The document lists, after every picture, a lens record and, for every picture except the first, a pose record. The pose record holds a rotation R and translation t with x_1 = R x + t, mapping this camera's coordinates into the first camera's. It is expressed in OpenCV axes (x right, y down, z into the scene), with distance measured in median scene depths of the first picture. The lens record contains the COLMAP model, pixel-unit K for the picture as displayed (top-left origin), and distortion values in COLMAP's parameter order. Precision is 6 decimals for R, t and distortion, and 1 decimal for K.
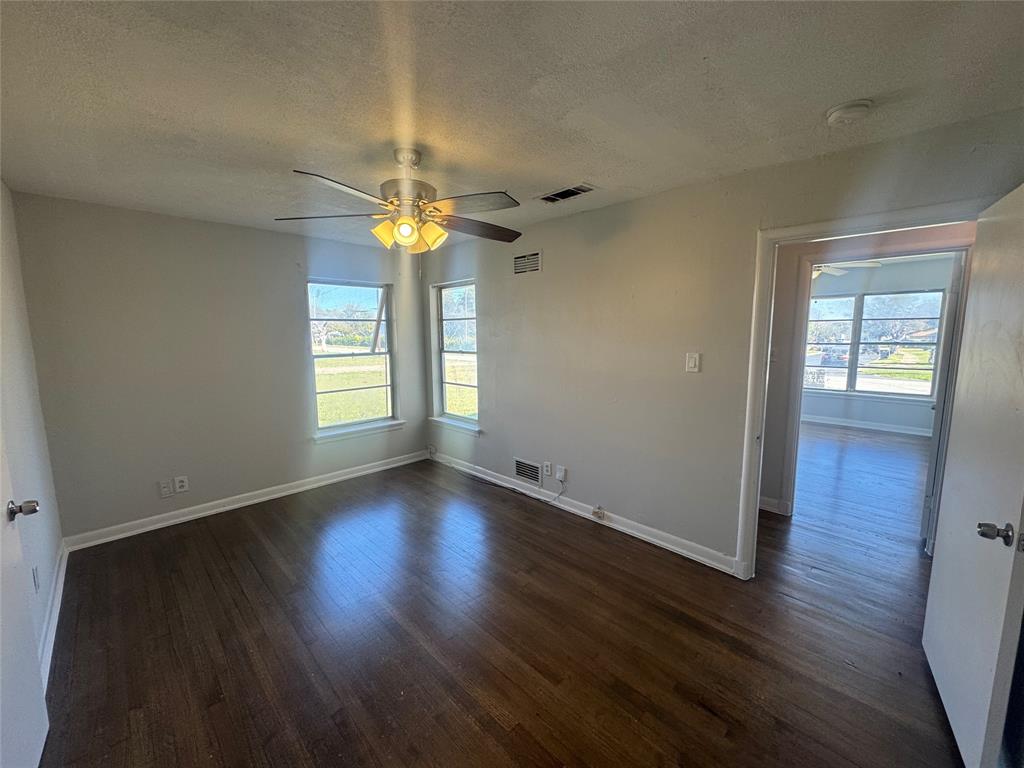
lens RADIAL K [[408.5, 0, 515.9], [0, 408.5, 376.4], [0, 0, 1]] dist [0.001777, 0.000235]
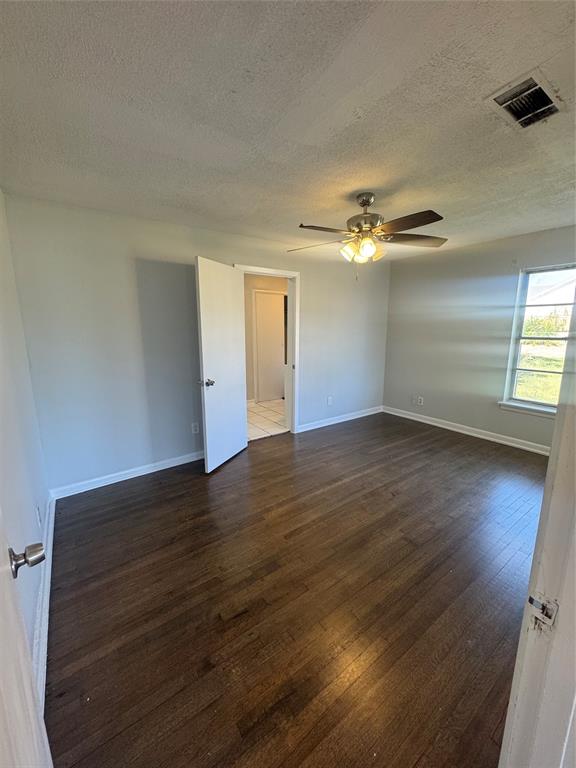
lens RADIAL K [[306.4, 0, 285.8], [0, 306.4, 383.3], [0, 0, 1]] dist [0.001777, 0.000235]
pose [[-0.158022, 0.199751, -0.967020, 1.052620], [-0.123452, 0.967645, 0.220054, -0.074886], [0.979688, 0.154154, -0.128250, 0.998401]]
